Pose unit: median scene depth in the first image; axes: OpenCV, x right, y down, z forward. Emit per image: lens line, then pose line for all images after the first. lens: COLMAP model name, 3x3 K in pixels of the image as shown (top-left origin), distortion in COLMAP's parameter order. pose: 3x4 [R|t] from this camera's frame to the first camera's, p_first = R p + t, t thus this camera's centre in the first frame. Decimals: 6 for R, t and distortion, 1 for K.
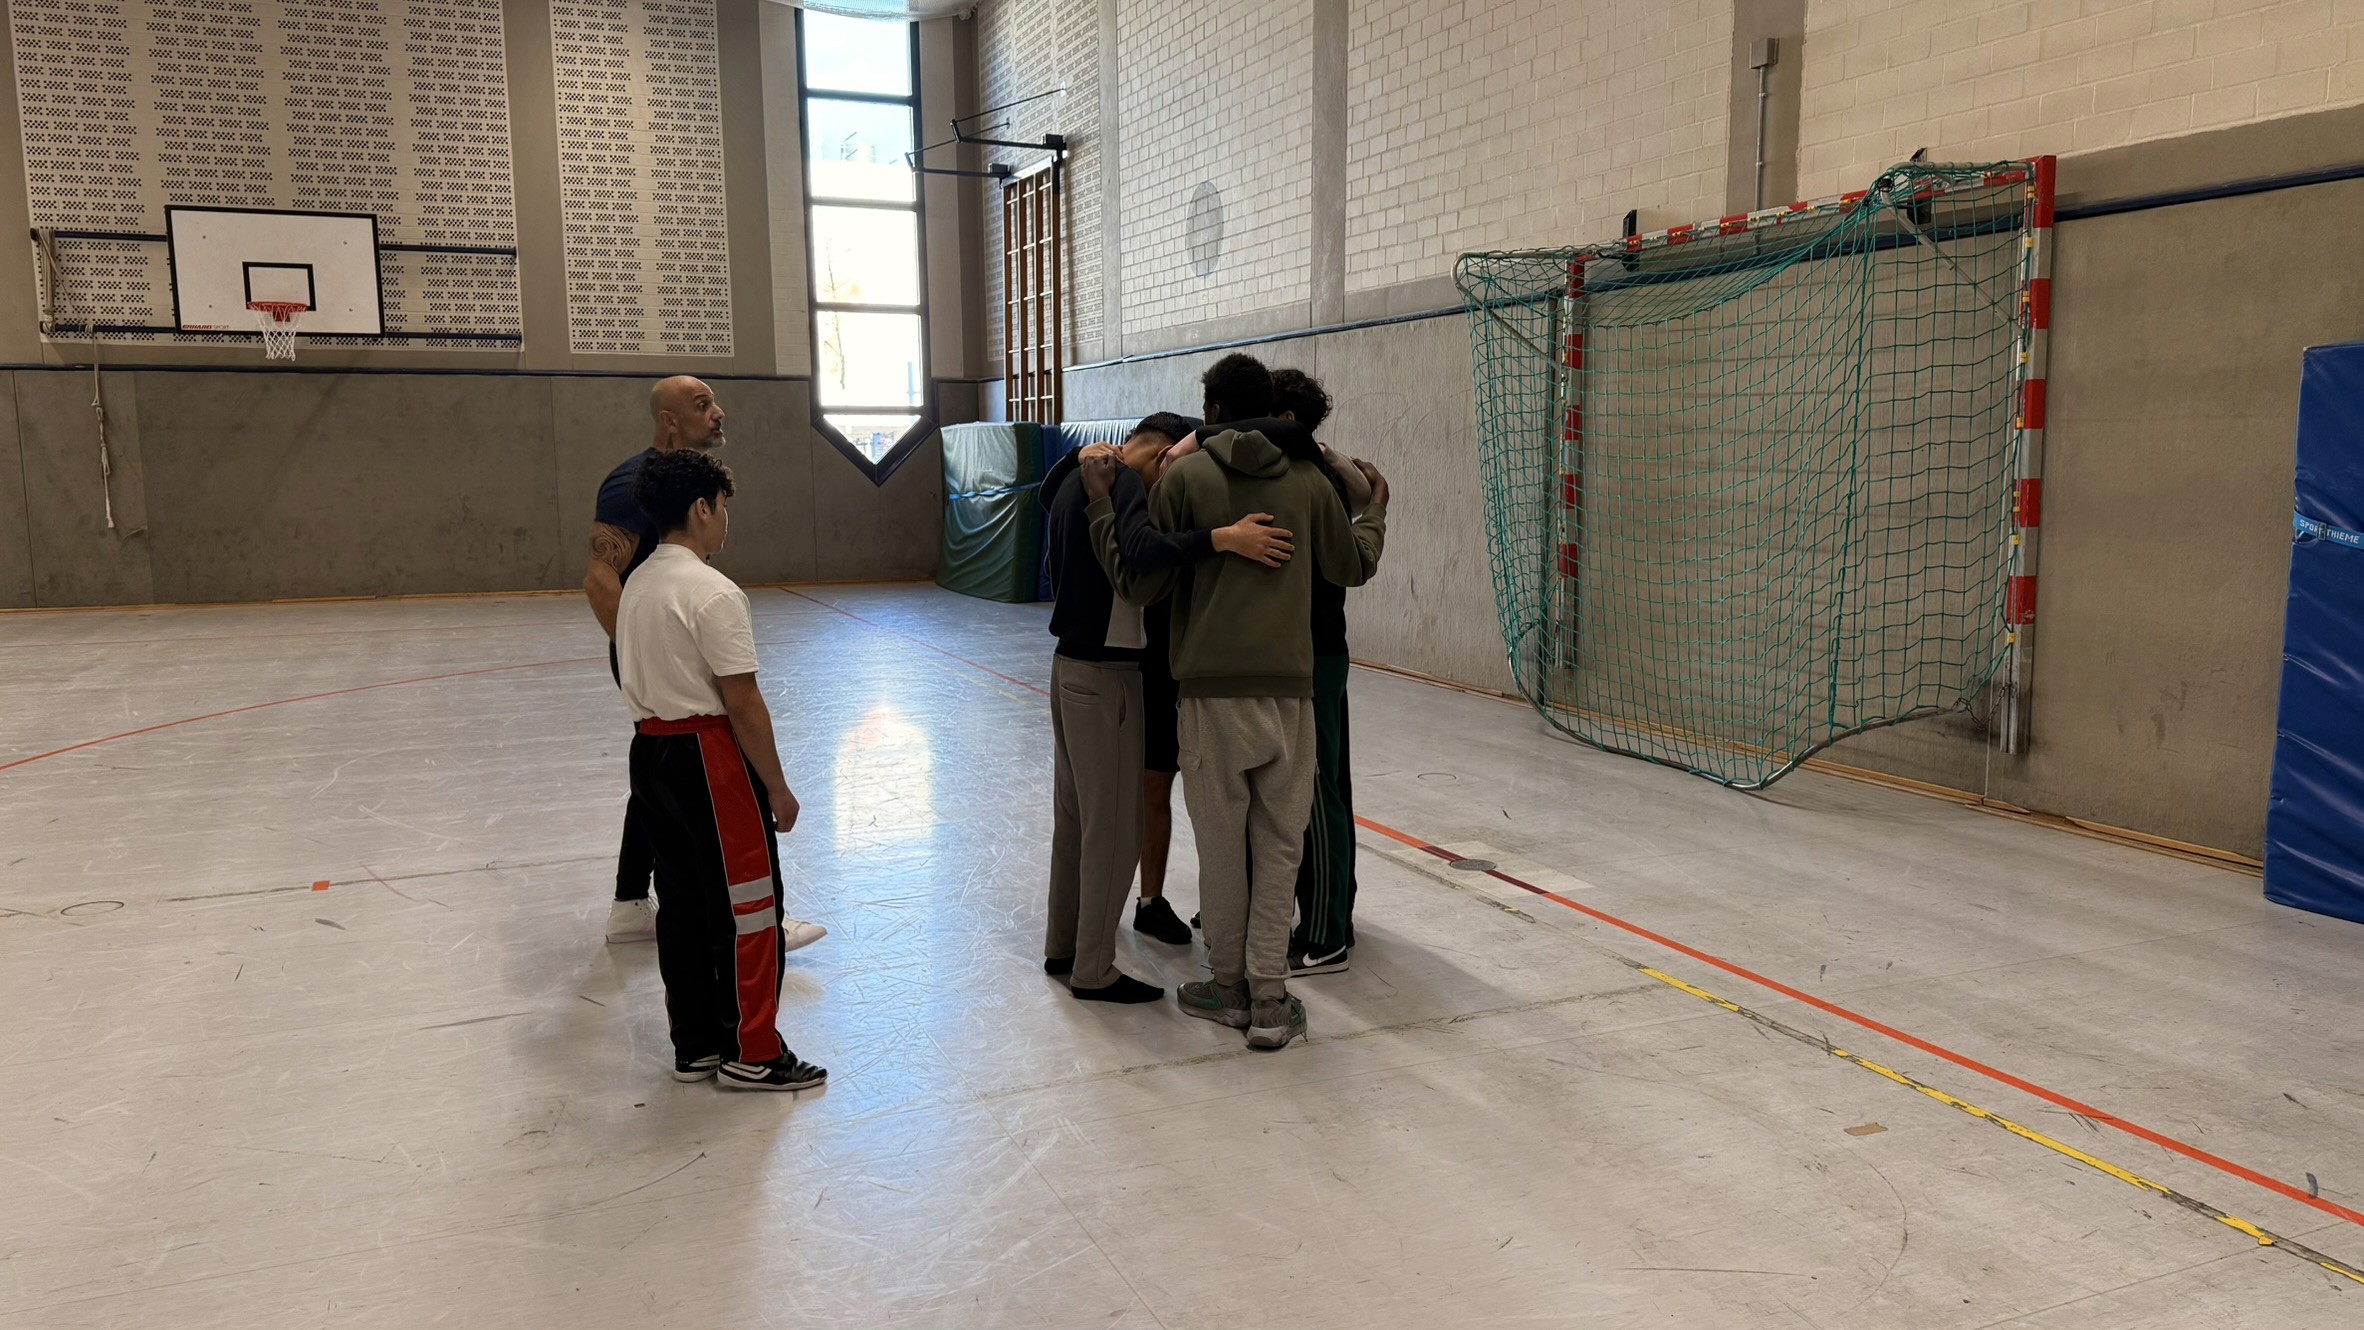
lens RADIAL K [[1628.7, 0, 1191.1], [0, 1628.7, 704.5], [0, 0, 1]] dist [-0.001605, -0.008529]
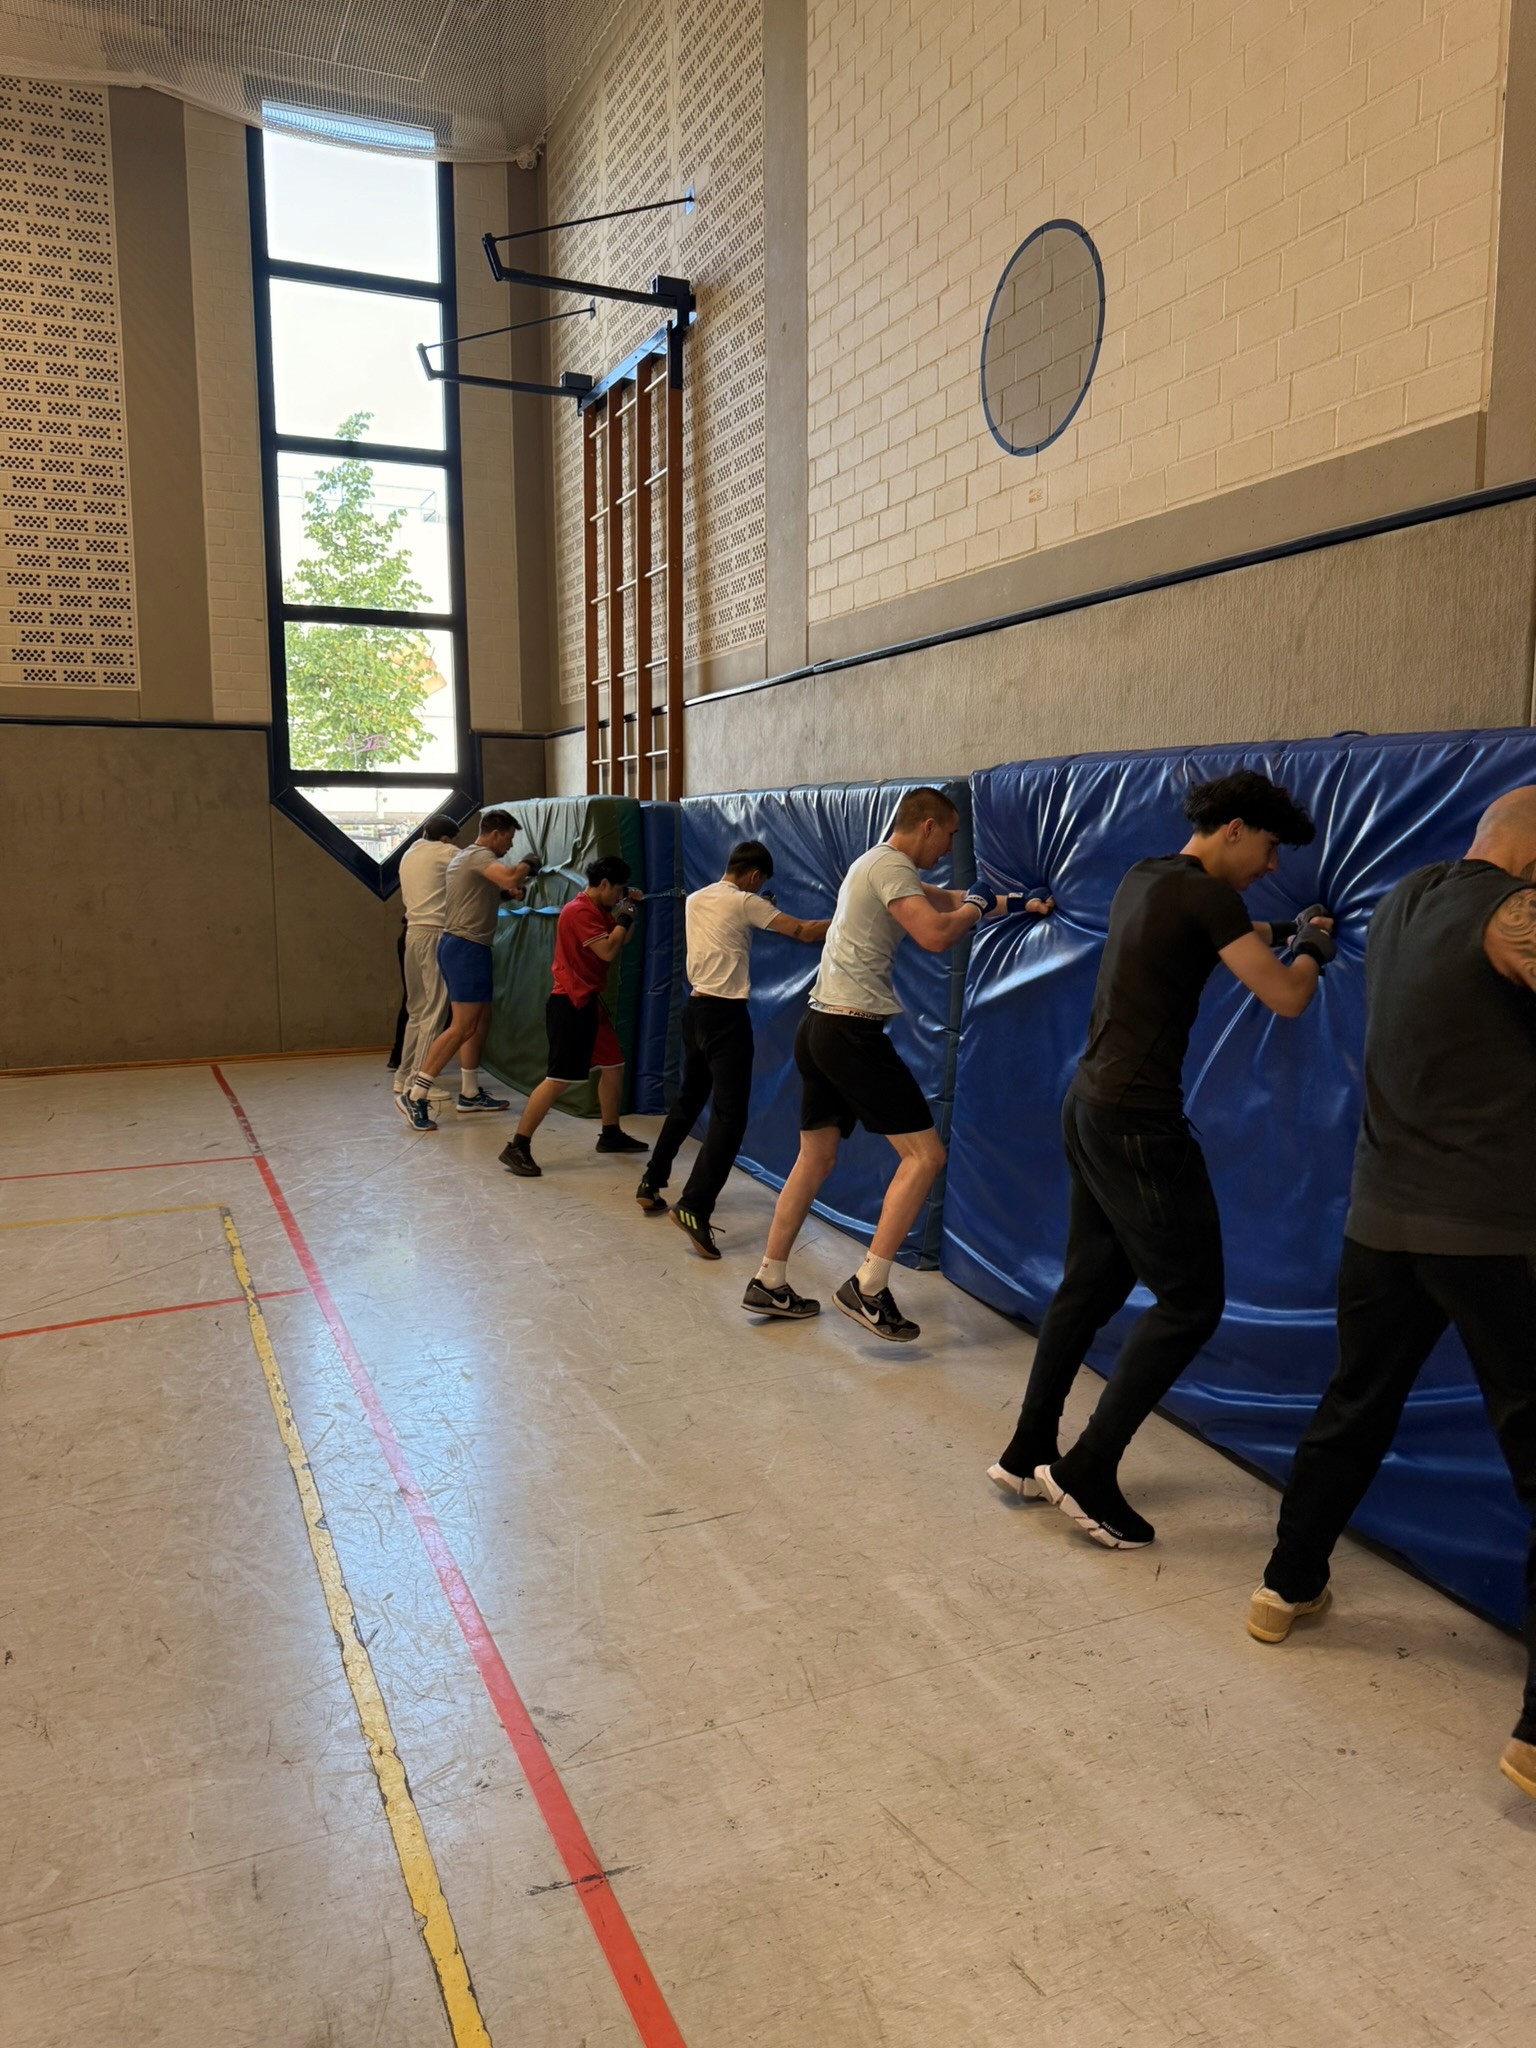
lens RADIAL K [[1485.2, 0, 773.1], [0, 1485.2, 1019.4], [0, 0, 1]] dist [-0.000589, 0.000989]
pose [[0.999996, 0.001561, 0.002495, -0.046519], [-0.001471, 0.999371, -0.035442, -0.073299], [-0.002548, 0.035438, 0.999369, 0.460236]]
